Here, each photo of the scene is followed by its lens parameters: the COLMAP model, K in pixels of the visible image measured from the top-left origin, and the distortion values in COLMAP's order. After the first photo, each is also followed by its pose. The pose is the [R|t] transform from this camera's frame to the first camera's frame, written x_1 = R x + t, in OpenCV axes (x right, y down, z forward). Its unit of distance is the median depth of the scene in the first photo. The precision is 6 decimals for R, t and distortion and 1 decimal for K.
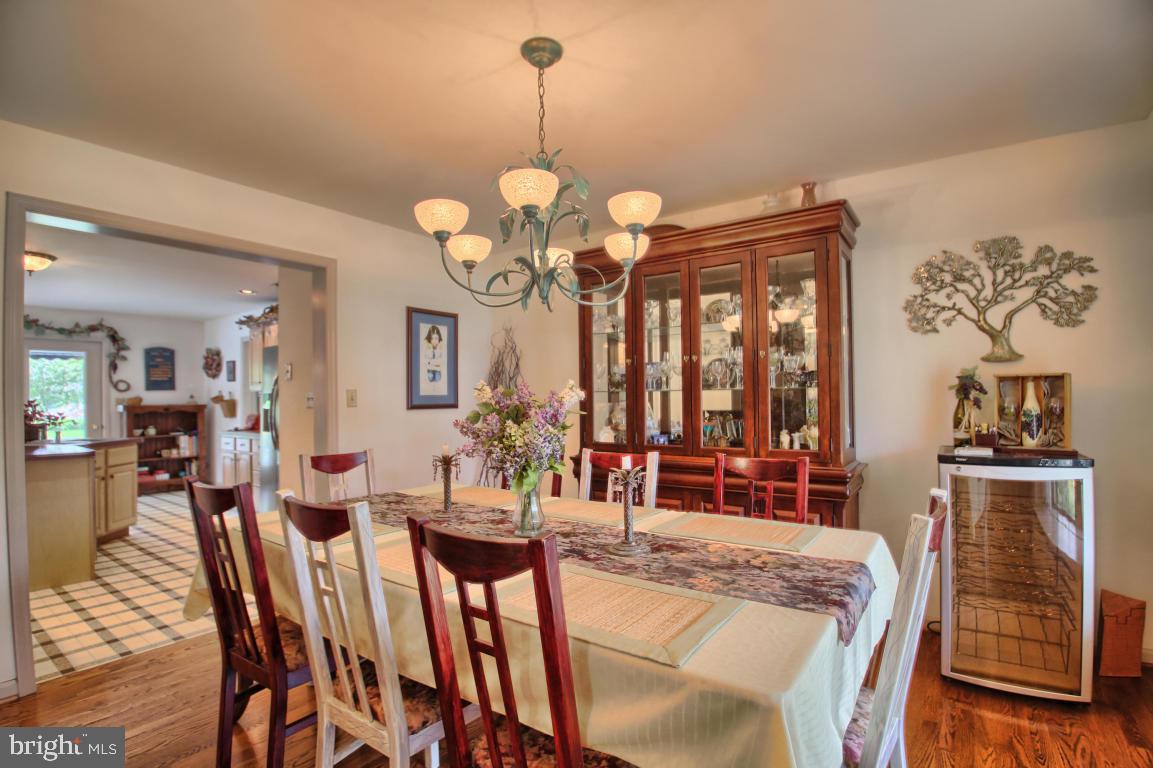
lens RADIAL K [[553.5, 0, 578.3], [0, 553.5, 393.8], [0, 0, 1]] dist [-0.047433, -0.000260]
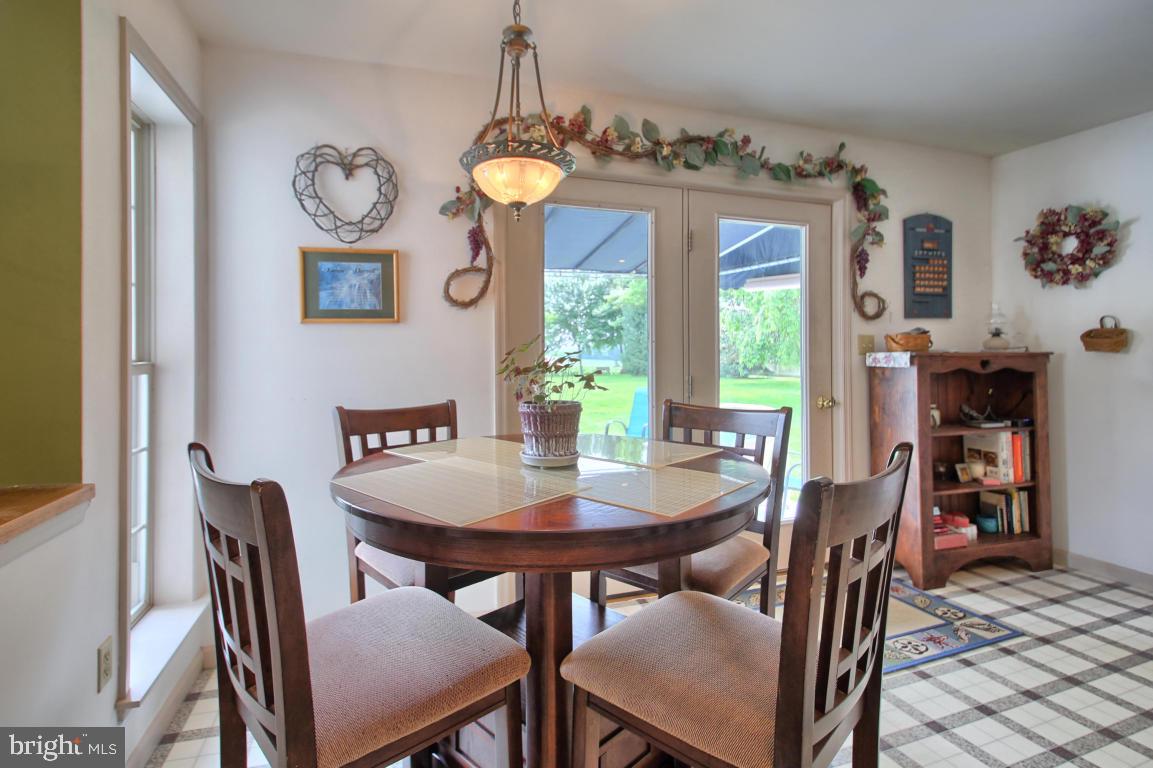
lens RADIAL K [[531.3, 0, 521.0], [0, 531.3, 380.2], [0, 0, 1]] dist [-0.002671, -0.000134]
pose [[0.780416, 0.032921, -0.624393, -1.231833], [-0.000722, 0.998660, 0.051752, 0.033326], [0.625260, -0.039937, 0.779394, 0.766623]]
